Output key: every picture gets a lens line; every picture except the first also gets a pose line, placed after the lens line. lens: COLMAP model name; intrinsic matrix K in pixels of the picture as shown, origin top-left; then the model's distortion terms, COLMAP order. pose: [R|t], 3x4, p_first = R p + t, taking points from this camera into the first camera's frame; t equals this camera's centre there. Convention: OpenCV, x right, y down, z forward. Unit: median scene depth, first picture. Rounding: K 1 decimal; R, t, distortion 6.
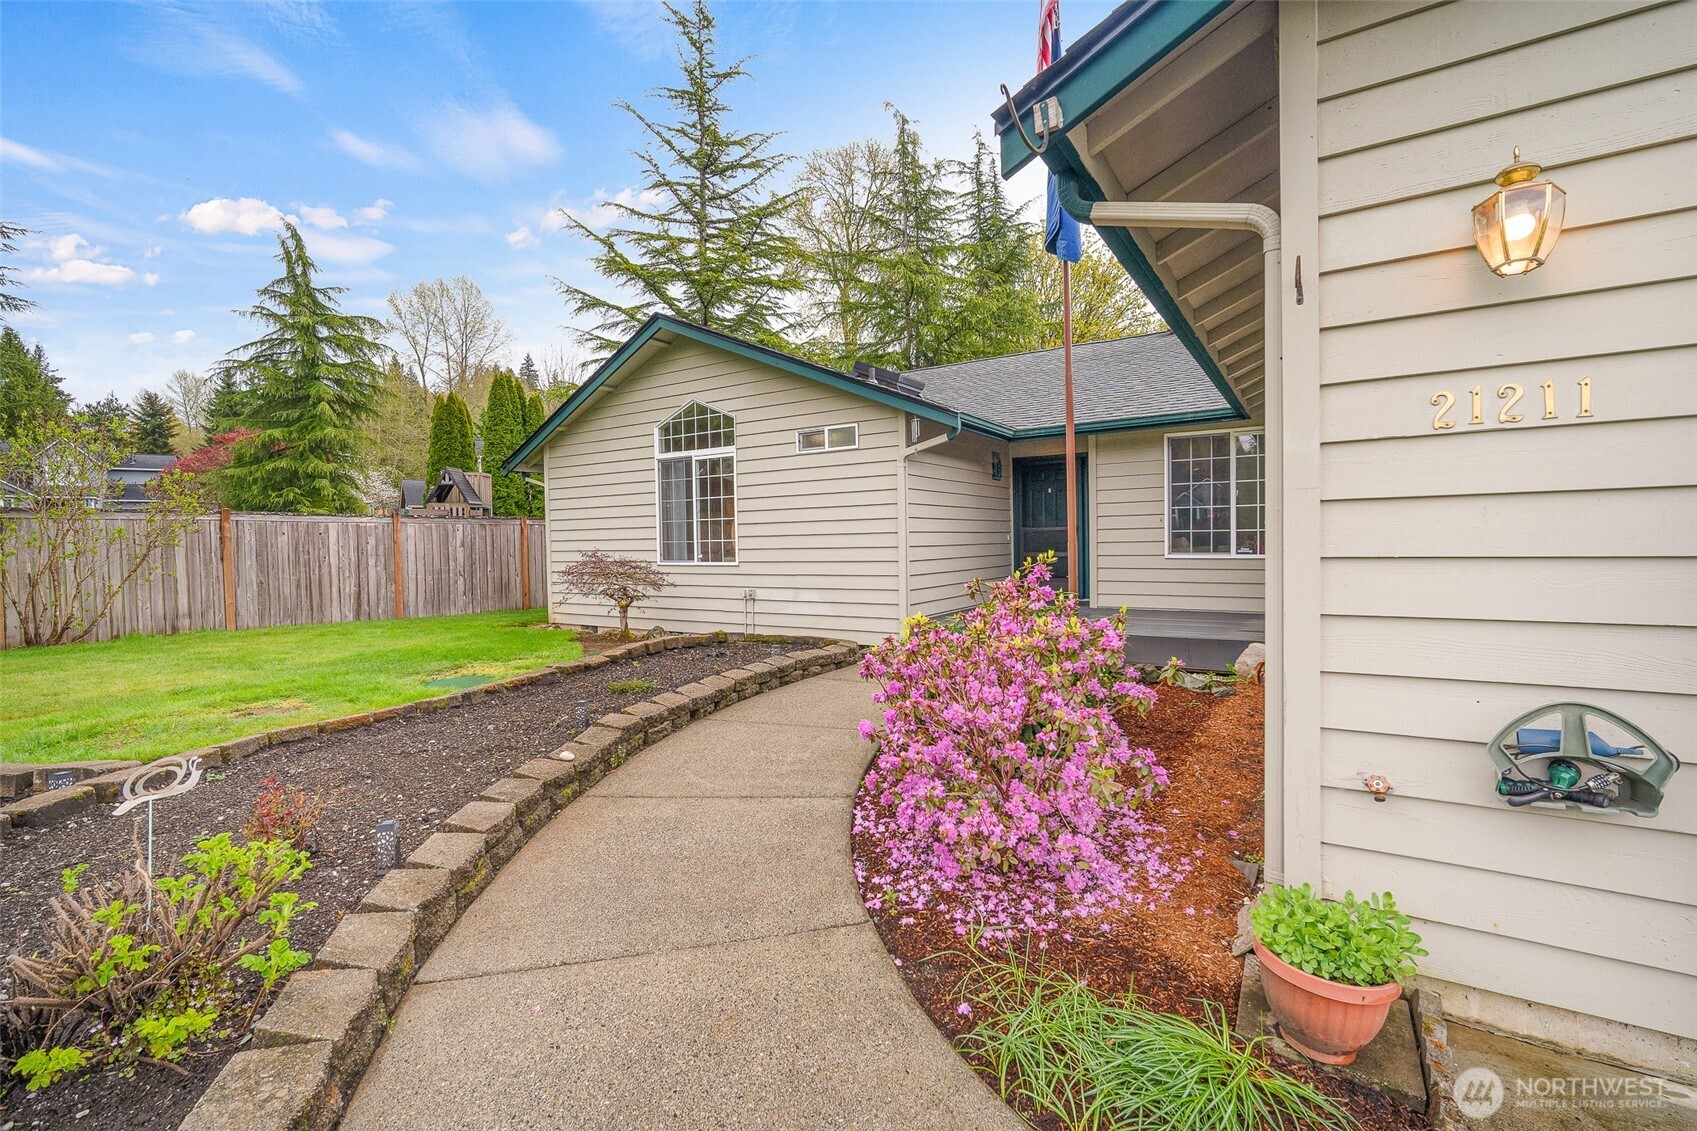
lens RADIAL K [[743.8, 0, 848.5], [0, 743.8, 565.5], [0, 0, 1]] dist [-0.014730, 0.000498]
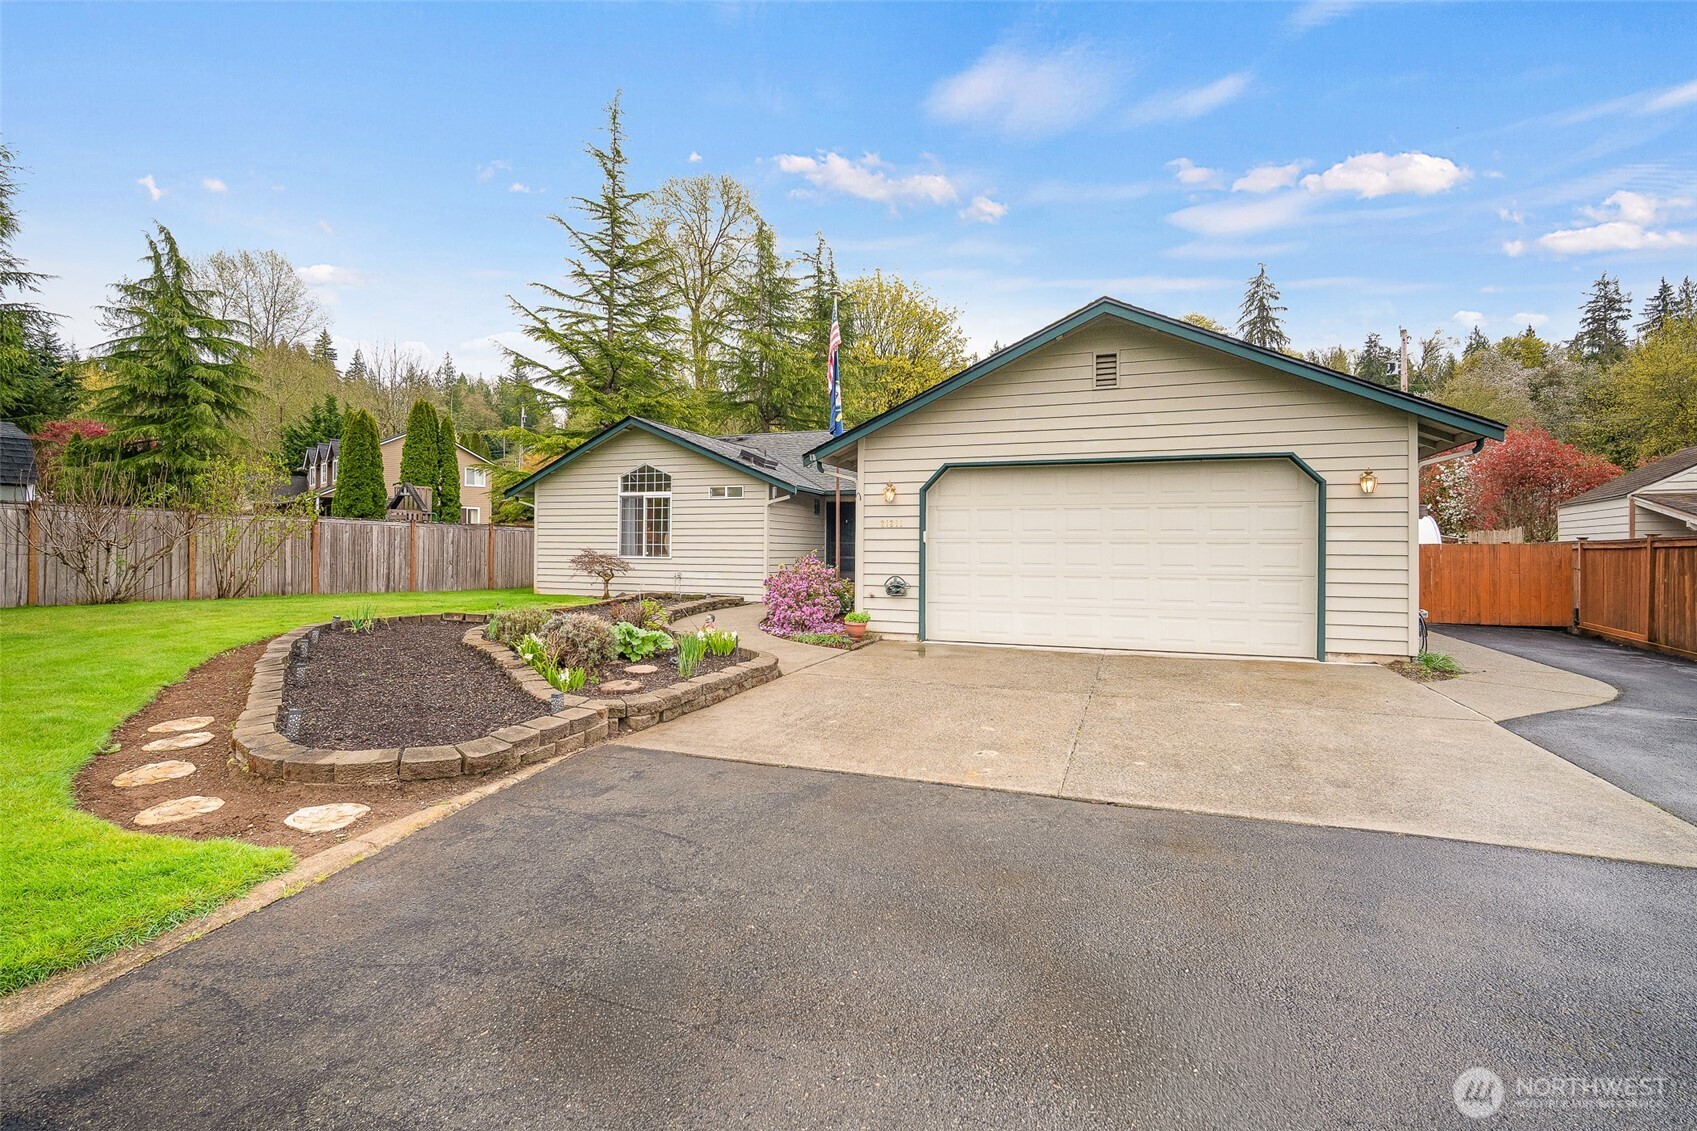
lens RADIAL K [[775.3, 0, 853.3], [0, 775.3, 554.2], [0, 0, 1]] dist [-0.018688, -0.000345]
pose [[0.976289, 0.025202, 0.215001, -0.112062], [-0.018783, 0.999316, -0.031847, 0.036361], [-0.215657, 0.027053, 0.976094, -0.827237]]
